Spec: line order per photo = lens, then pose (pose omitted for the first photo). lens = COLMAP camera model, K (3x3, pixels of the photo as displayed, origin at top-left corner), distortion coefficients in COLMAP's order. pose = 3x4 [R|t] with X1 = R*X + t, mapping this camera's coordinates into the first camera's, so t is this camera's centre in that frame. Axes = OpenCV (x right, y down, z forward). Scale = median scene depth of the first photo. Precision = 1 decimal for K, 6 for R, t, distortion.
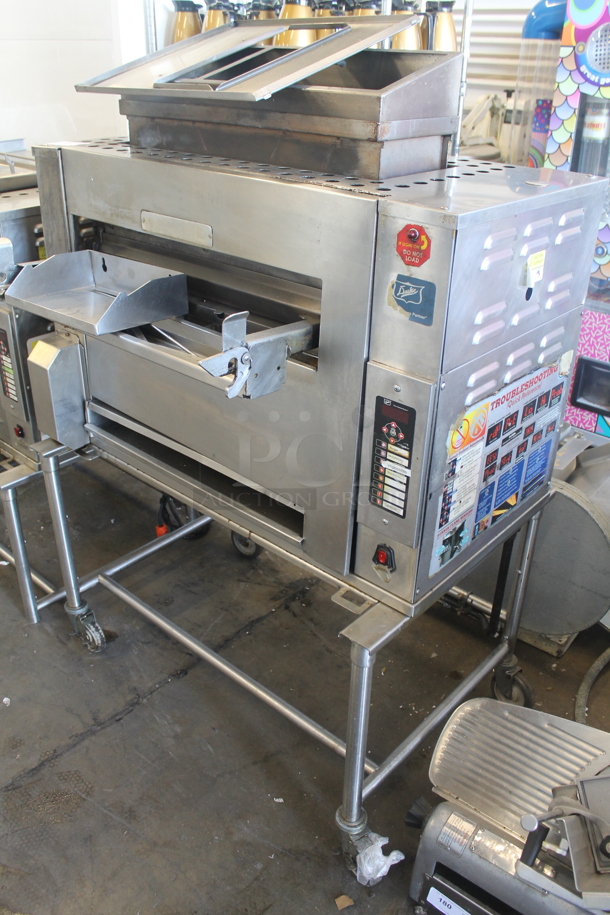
lens RADIAL K [[768.6, 0, 305.0], [0, 768.6, 457.5], [0, 0, 1]] dist [-0.162248, 0.131373]
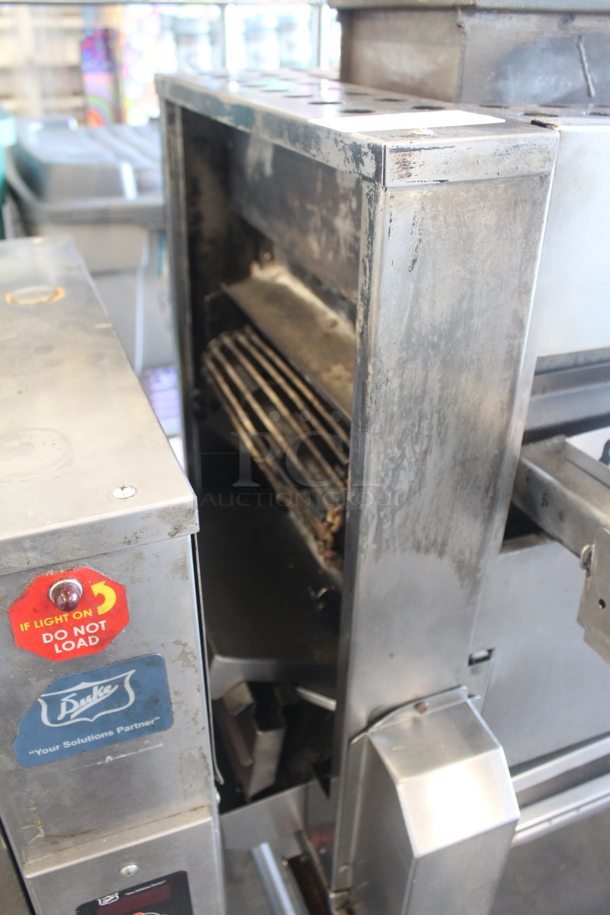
lens RADIAL K [[768.6, 0, 305.0], [0, 768.6, 457.5], [0, 0, 1]] dist [-0.162248, 0.131373]
pose [[0.454646, -0.466425, 0.758779, -0.583646], [0.428582, 0.861370, 0.272690, -0.402889], [-0.780779, 0.201221, 0.591519, 0.886884]]
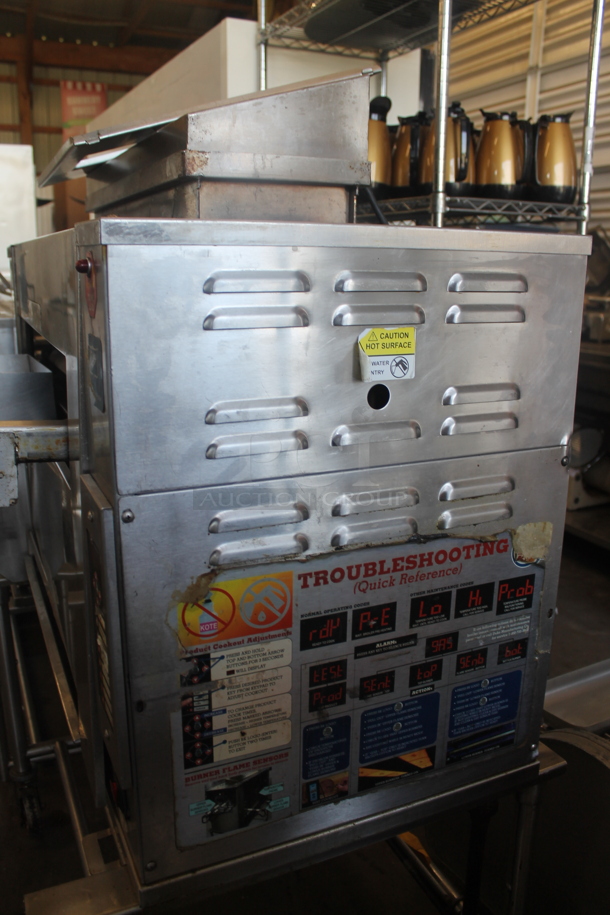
lens RADIAL K [[768.6, 0, 305.0], [0, 768.6, 457.5], [0, 0, 1]] dist [-0.162248, 0.131373]
pose [[0.914395, 0.084285, -0.395951, 0.376235], [-0.184217, 0.957582, -0.221585, -0.022021], [0.360480, 0.275558, 0.891136, 0.352372]]
